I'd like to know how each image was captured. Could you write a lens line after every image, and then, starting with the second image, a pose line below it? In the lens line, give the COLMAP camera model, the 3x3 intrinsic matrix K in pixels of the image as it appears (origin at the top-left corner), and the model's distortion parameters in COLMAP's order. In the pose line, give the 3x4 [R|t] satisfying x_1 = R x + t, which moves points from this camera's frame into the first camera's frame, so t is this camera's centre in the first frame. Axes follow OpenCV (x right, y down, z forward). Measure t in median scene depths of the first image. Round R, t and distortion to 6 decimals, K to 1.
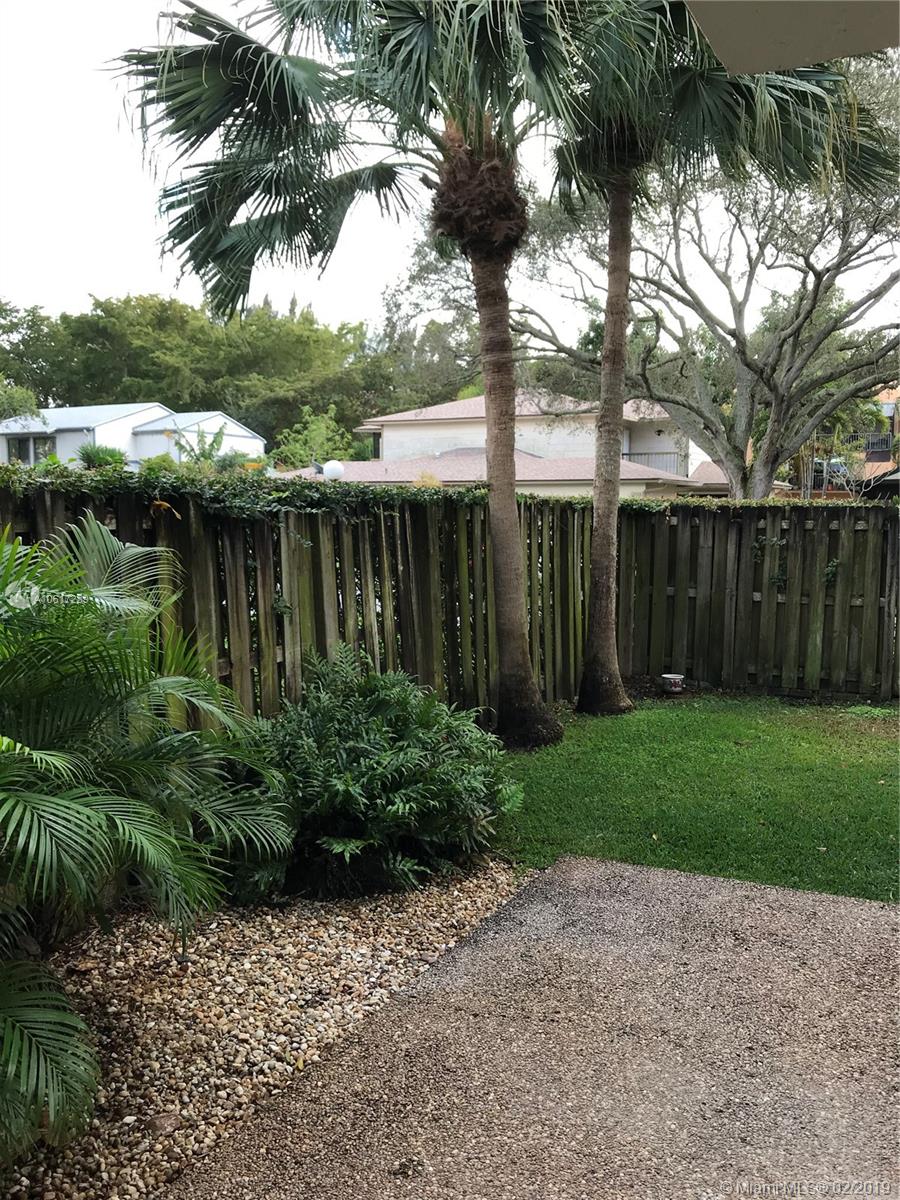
lens RADIAL K [[985.2, 0, 439.8], [0, 985.2, 596.1], [0, 0, 1]] dist [0.074261, -0.018062]
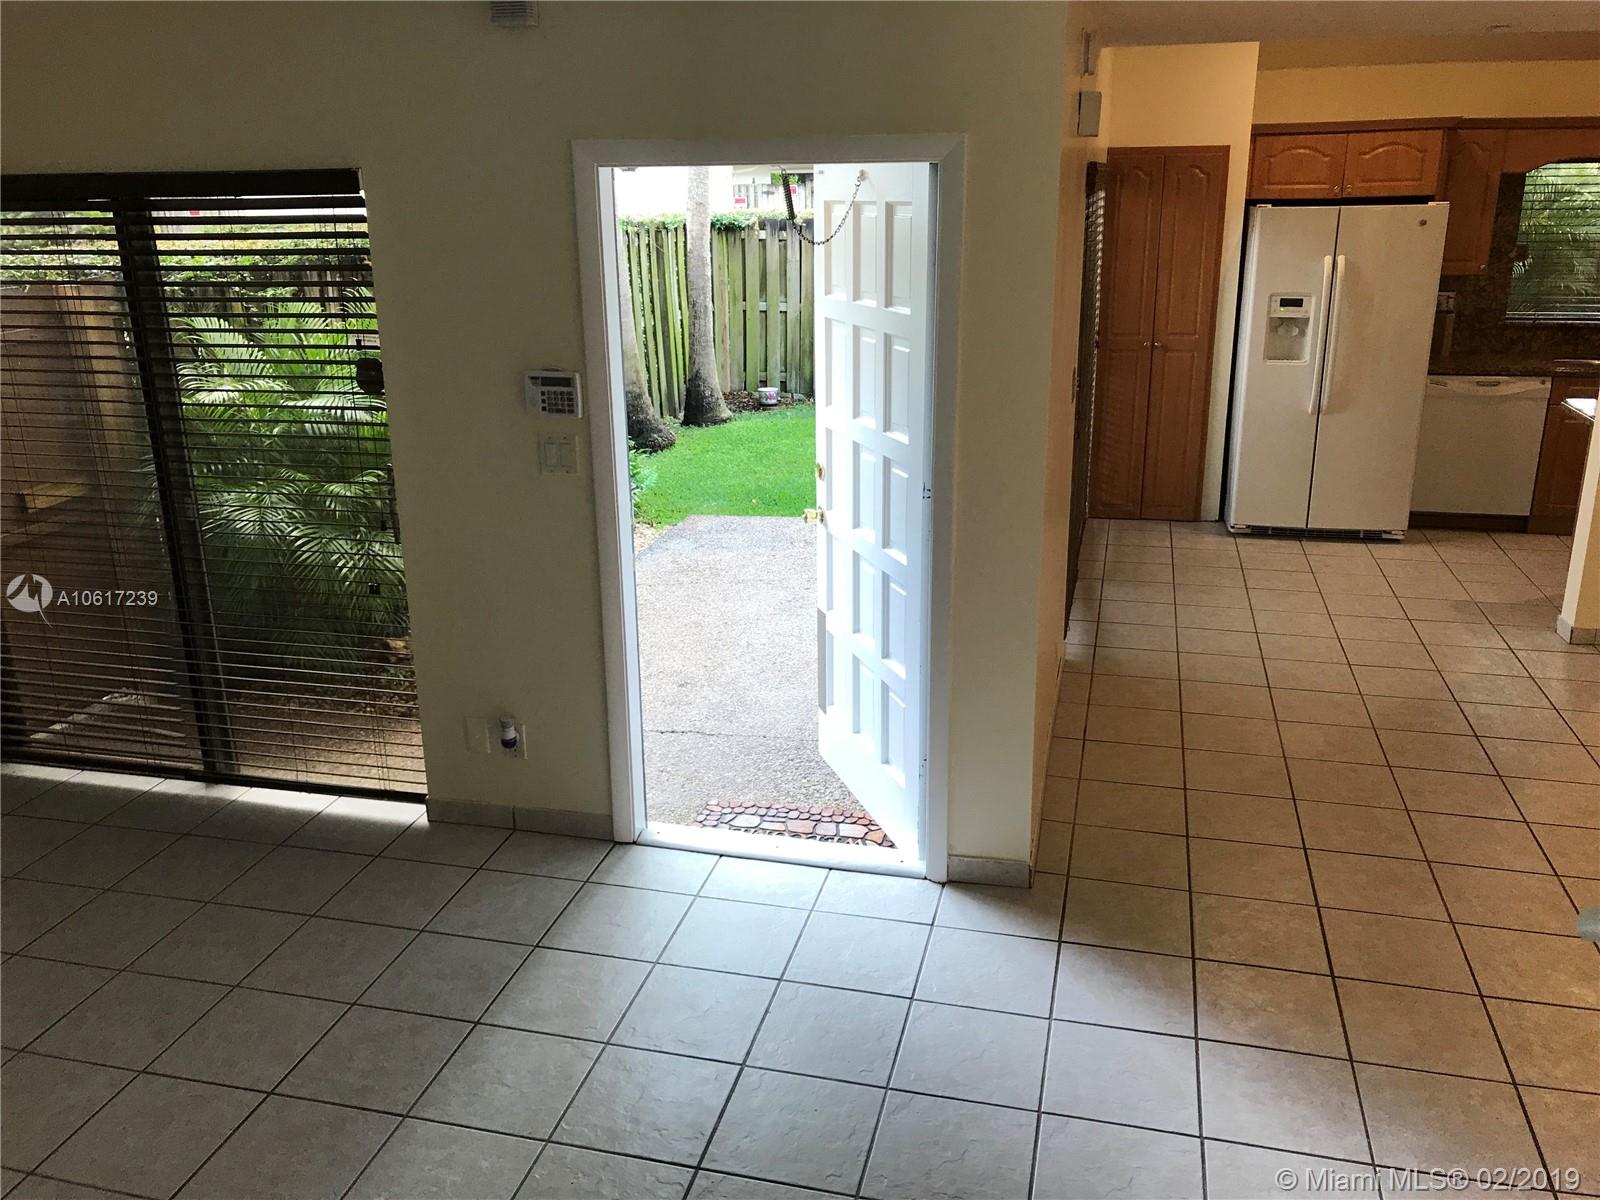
lens RADIAL K [[1313.6, 0, 794.6], [0, 1313.6, 605.3], [0, 0, 1]] dist [0.074261, -0.018062]
pose [[0.969200, -0.091810, 0.228520, -0.092468], [0.039098, 0.973506, 0.225293, -0.012319], [-0.243150, -0.209419, 0.947112, -0.449167]]
